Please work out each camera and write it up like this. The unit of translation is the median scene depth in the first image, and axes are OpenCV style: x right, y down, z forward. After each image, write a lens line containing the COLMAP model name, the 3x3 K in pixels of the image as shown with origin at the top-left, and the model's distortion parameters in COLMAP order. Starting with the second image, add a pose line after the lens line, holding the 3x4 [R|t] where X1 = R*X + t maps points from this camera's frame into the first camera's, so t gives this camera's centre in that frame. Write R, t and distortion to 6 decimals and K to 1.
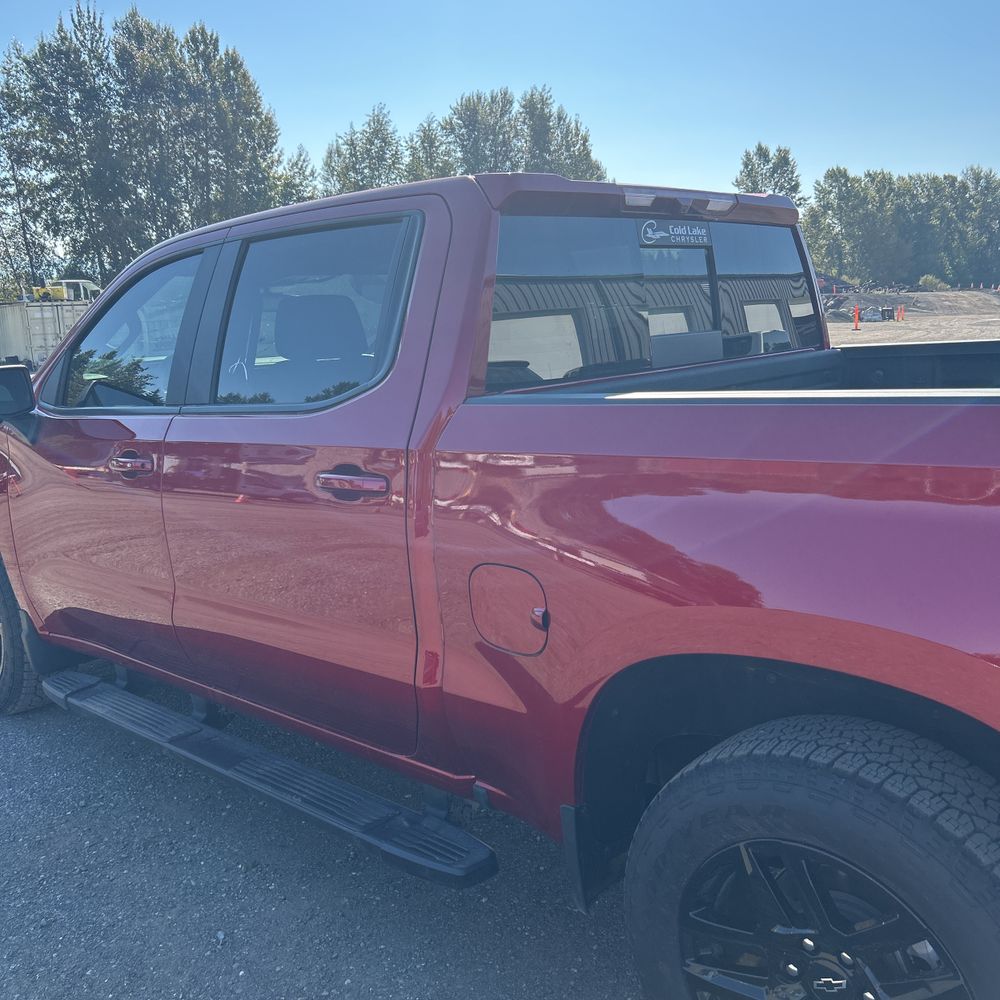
lens RADIAL K [[1004.4, 0, 491.3], [0, 1004.4, 486.5], [0, 0, 1]] dist [0.016033, 0.000000]
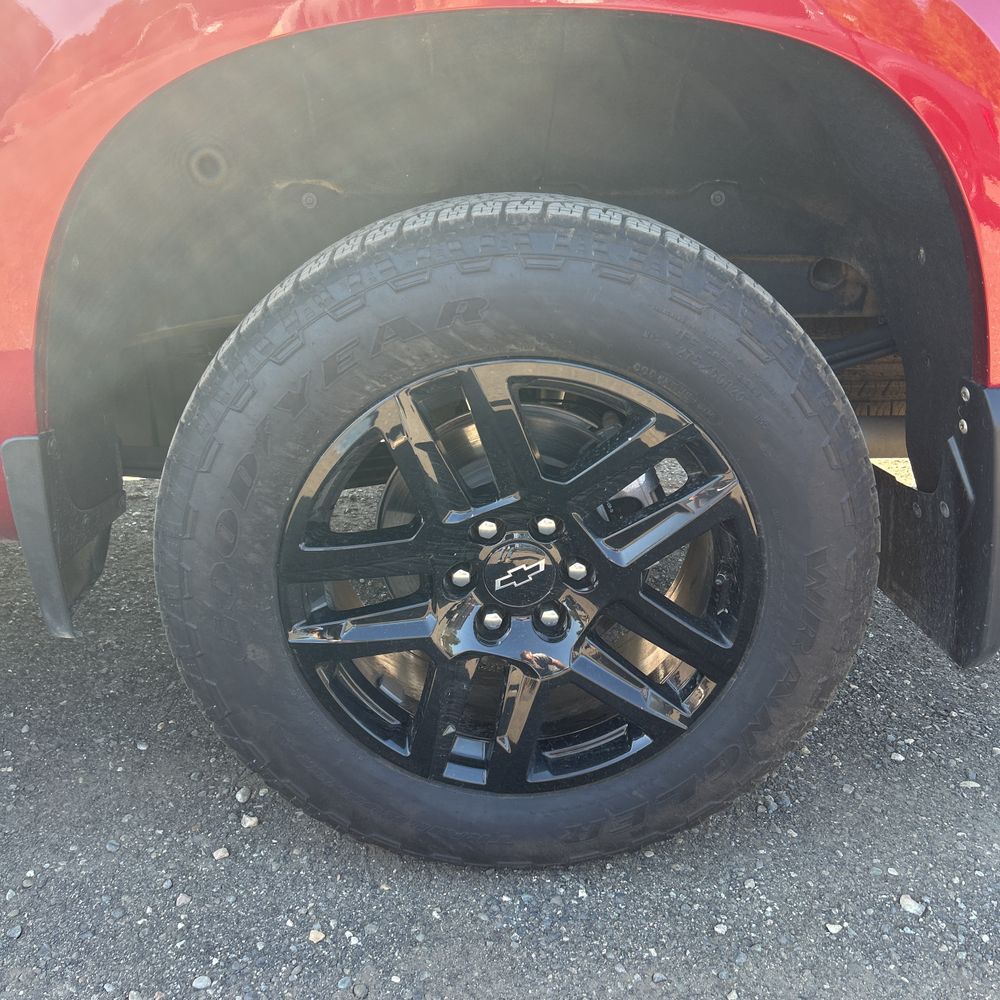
lens RADIAL K [[1004.4, 0, 502.1], [0, 1004.4, 502.1], [0, 0, 1]] dist [0.016033, 0.000000]
pose [[0.706152, -0.191812, 0.681585, -0.124401], [0.060916, 0.975497, 0.211413, 0.288787], [-0.705435, -0.107771, 0.700533, 0.516726]]
